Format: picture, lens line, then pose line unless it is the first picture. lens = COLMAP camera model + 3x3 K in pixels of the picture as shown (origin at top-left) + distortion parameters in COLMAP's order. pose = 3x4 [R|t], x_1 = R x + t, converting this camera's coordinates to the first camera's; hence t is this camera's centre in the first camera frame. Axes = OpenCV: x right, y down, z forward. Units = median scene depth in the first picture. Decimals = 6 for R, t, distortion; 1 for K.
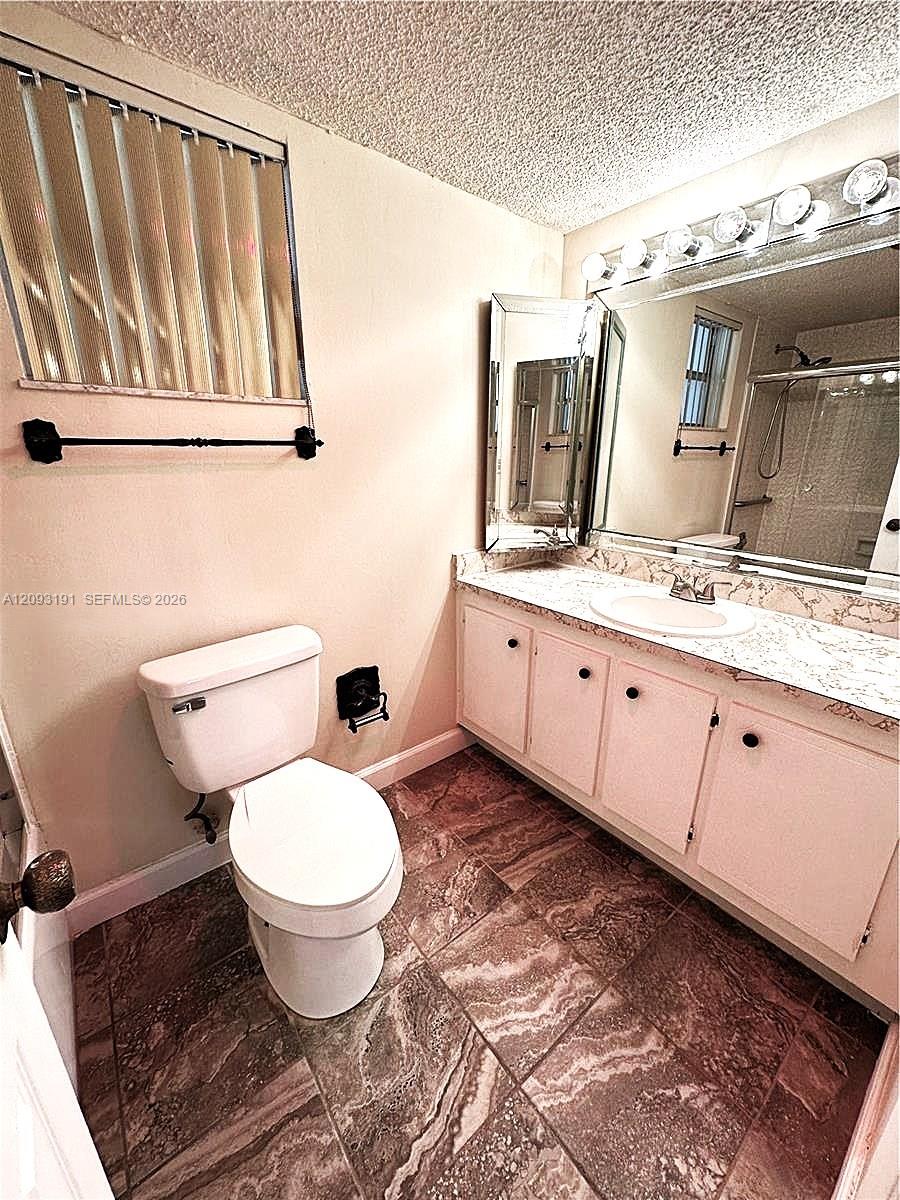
lens RADIAL K [[477.1, 0, 447.9], [0, 477.1, 599.9], [0, 0, 1]] dist [-0.000352, -0.000019]
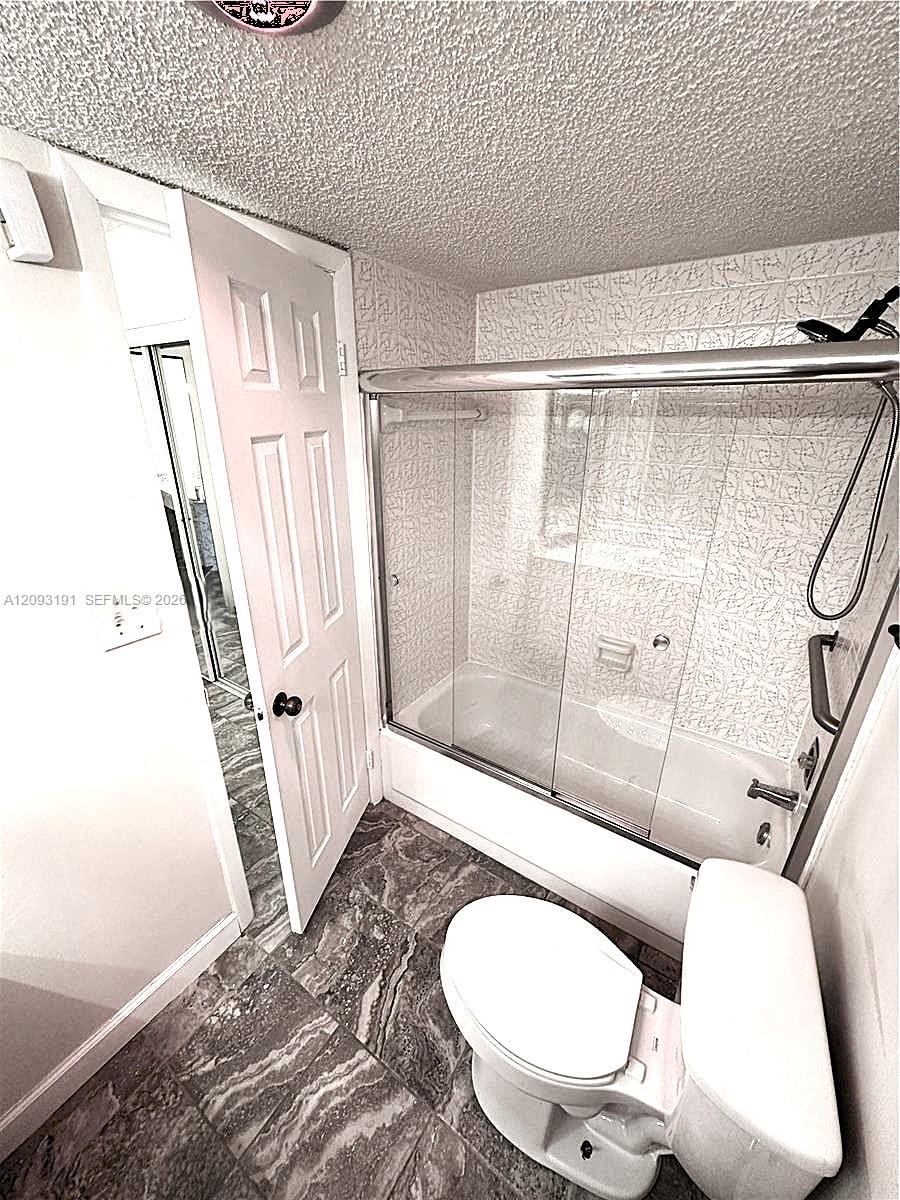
lens RADIAL K [[477.1, 0, 449.3], [0, 477.1, 600.2], [0, 0, 1]] dist [-0.000352, -0.000019]
pose [[-0.953212, 0.106581, -0.282891, 0.097354], [-0.097534, 0.777316, 0.621504, -0.724936], [0.286136, 0.620016, -0.730552, 1.197377]]
